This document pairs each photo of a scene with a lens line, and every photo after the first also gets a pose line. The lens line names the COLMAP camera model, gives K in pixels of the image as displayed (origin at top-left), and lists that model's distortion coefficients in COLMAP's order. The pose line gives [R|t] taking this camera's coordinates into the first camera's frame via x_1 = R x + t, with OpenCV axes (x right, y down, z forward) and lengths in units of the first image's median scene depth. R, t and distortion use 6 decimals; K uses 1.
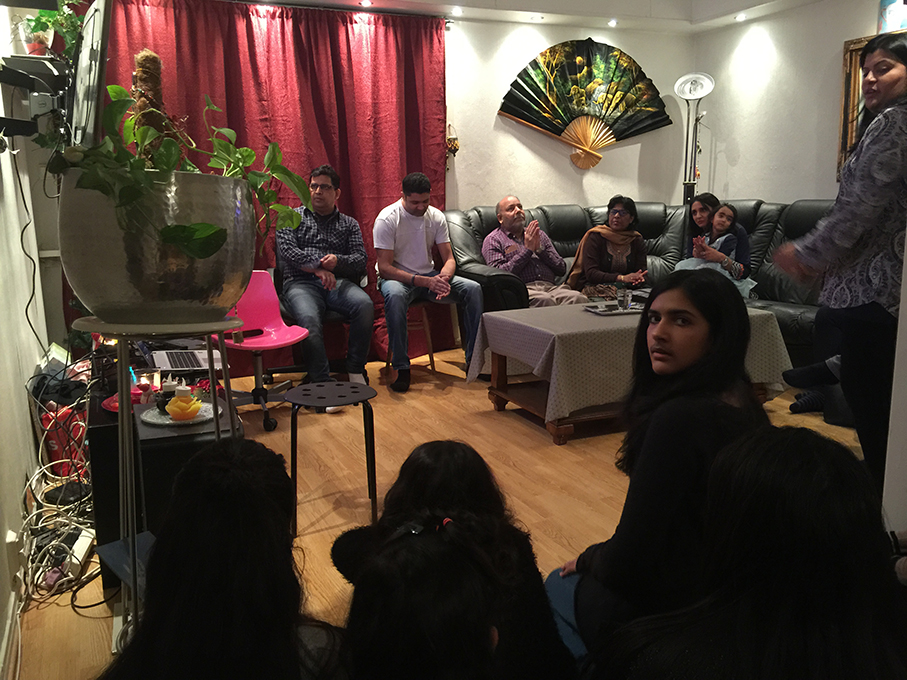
lens RADIAL K [[768.9, 0, 456.7], [0, 768.9, 335.5], [0, 0, 1]] dist [0.086684, -0.146834]
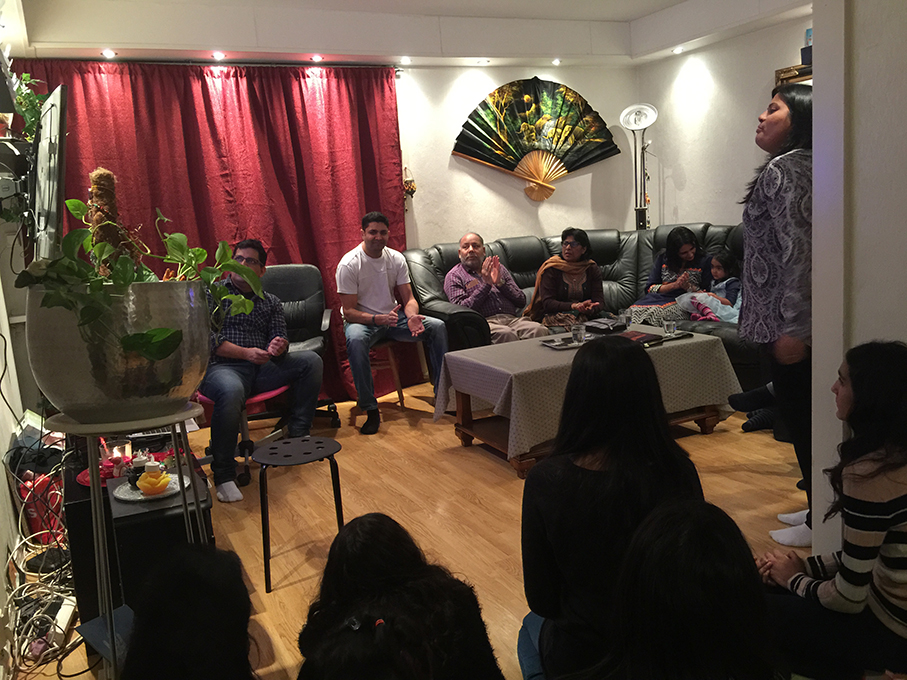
lens RADIAL K [[768.9, 0, 454.0], [0, 768.9, 333.8], [0, 0, 1]] dist [0.086684, -0.146834]
pose [[0.997938, -0.059020, 0.025232, 0.015631], [0.059592, 0.997968, -0.022538, -0.022303], [-0.023851, 0.023995, 0.999428, -0.027829]]
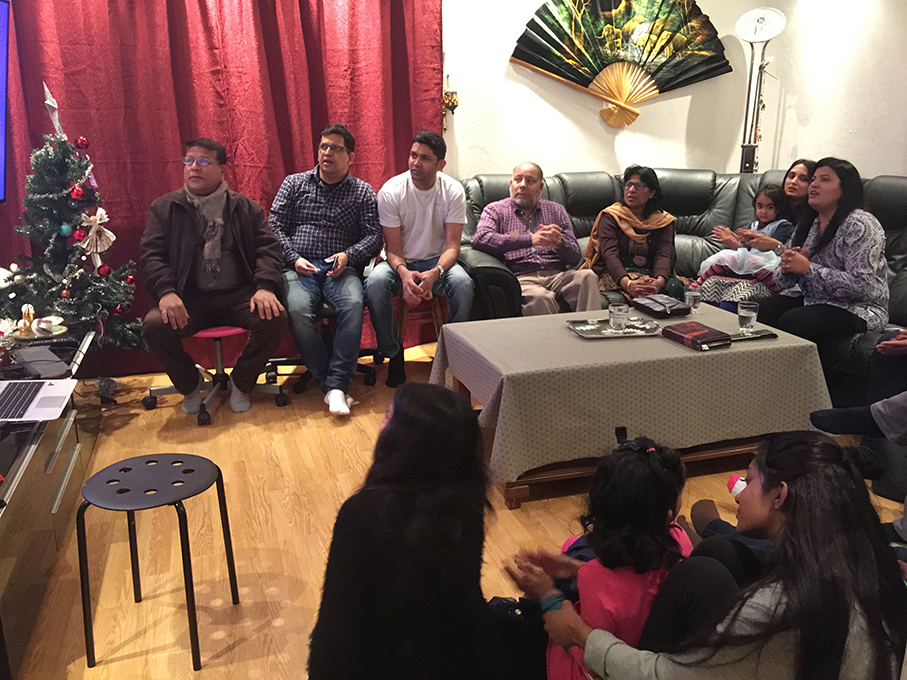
lens RADIAL K [[768.9, 0, 455.4], [0, 768.9, 336.9], [0, 0, 1]] dist [0.086684, -0.146834]
pose [[0.992898, 0.041475, -0.111508, 0.098598], [-0.031372, 0.995367, 0.090883, -0.064601], [0.114761, -0.086740, 0.989599, 0.142247]]
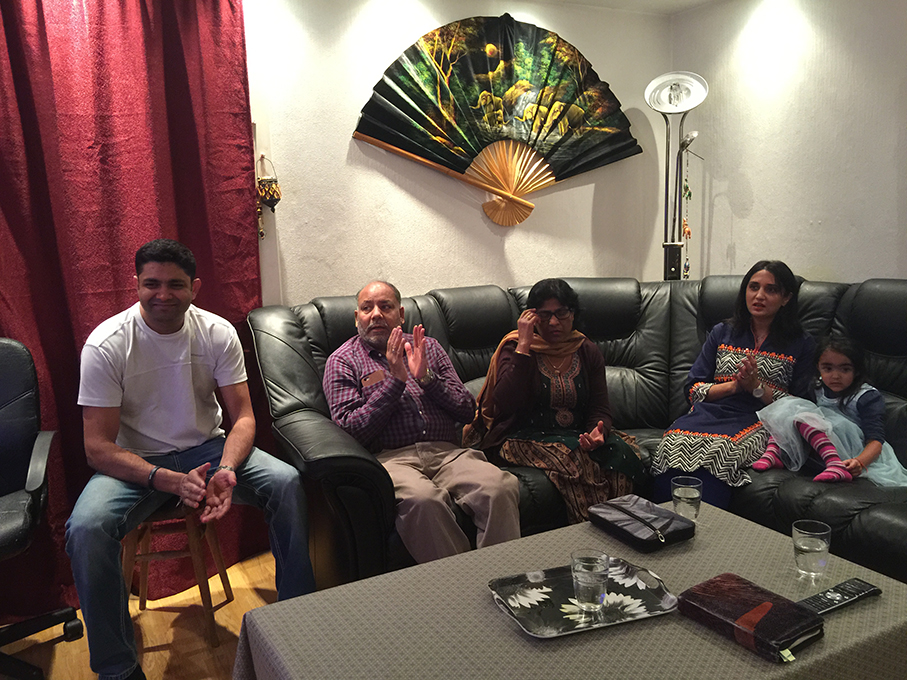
lens RADIAL K [[768.9, 0, 451.5], [0, 768.9, 334.0], [0, 0, 1]] dist [0.086684, -0.146834]
pose [[0.997816, -0.025269, 0.061023, 0.086019], [0.027822, 0.998757, -0.041359, -0.110687], [-0.059902, 0.042967, 0.997279, 0.414177]]
